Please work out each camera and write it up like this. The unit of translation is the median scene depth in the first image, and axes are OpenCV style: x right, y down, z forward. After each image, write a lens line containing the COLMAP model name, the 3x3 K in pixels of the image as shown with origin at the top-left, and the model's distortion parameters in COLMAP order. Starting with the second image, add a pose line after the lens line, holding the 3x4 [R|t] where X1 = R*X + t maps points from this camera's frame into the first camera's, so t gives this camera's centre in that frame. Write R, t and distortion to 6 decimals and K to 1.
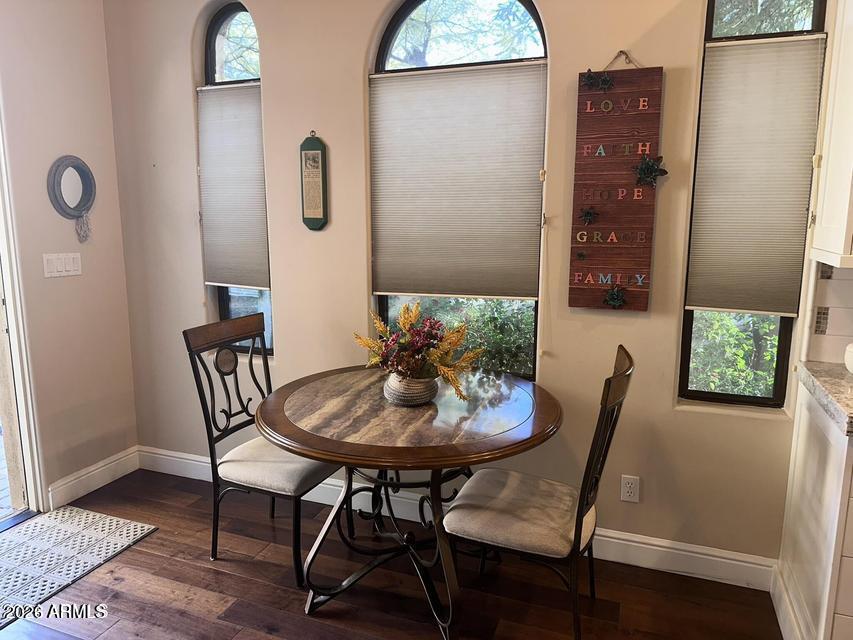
lens RADIAL K [[594.3, 0, 426.5], [0, 594.3, 320.0], [0, 0, 1]] dist [0.063303, -0.108220]
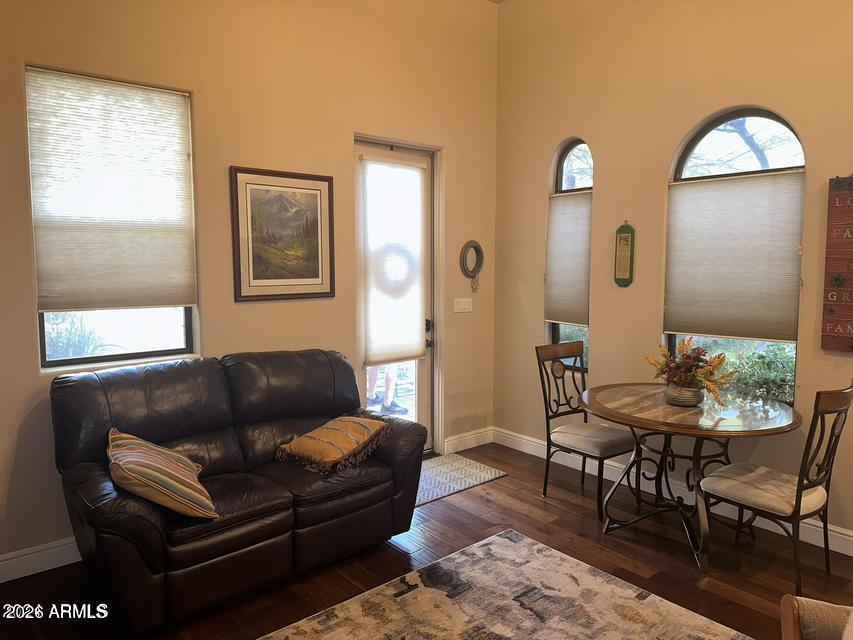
lens RADIAL K [[603.0, 0, 427.7], [0, 603.0, 314.2], [0, 0, 1]] dist [0.128569, -0.170817]
pose [[0.877712, 0.038590, -0.477632, 0.116794], [-0.080460, 0.994469, -0.067508, 0.058604], [0.472385, 0.097683, 0.875963, -0.562638]]
